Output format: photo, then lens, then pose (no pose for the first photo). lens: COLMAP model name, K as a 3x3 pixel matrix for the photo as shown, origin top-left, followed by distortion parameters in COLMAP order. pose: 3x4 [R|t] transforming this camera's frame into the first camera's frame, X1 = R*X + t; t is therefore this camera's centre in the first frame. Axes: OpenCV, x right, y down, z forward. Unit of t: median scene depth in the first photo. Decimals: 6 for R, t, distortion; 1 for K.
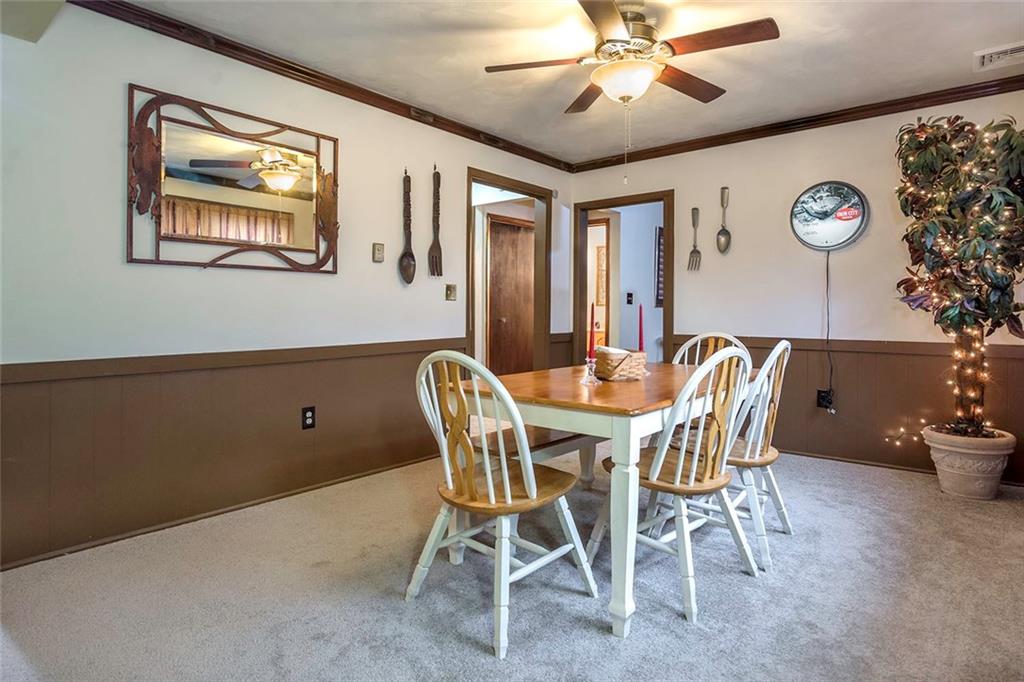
lens RADIAL K [[538.0, 0, 498.8], [0, 538.0, 308.5], [0, 0, 1]] dist [-0.007810, 0.000371]
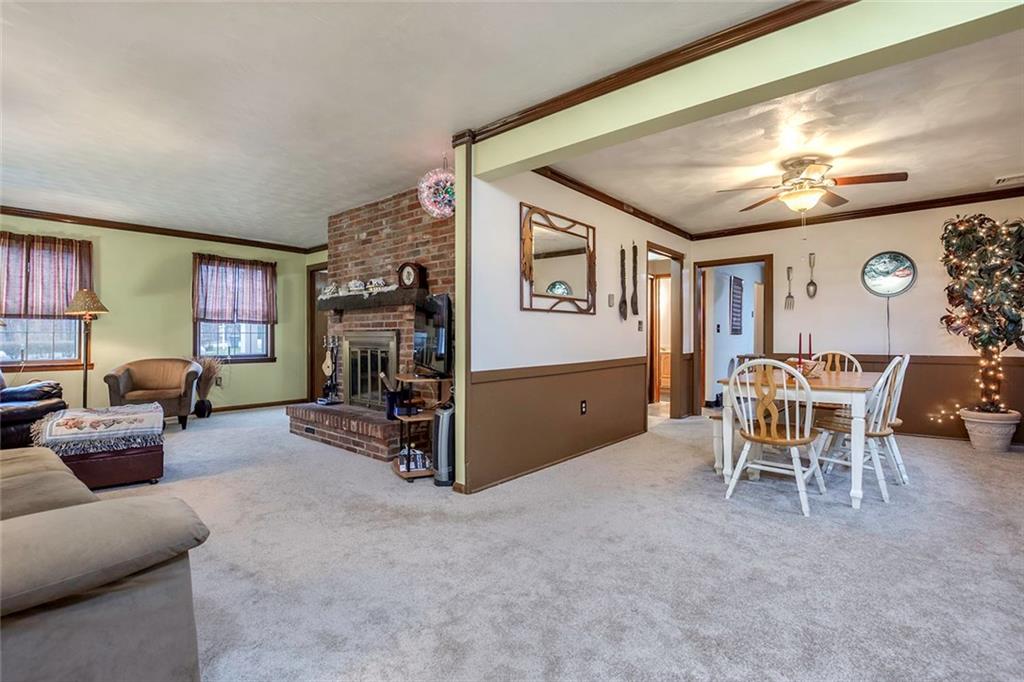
lens RADIAL K [[465.9, 0, 520.7], [0, 465.9, 335.4], [0, 0, 1]] dist [-0.008505, -0.000178]
pose [[0.999445, -0.007435, 0.032469, -0.579351], [0.007527, 0.999968, -0.002704, -0.003169], [-0.032447, 0.002947, 0.999469, -0.344328]]
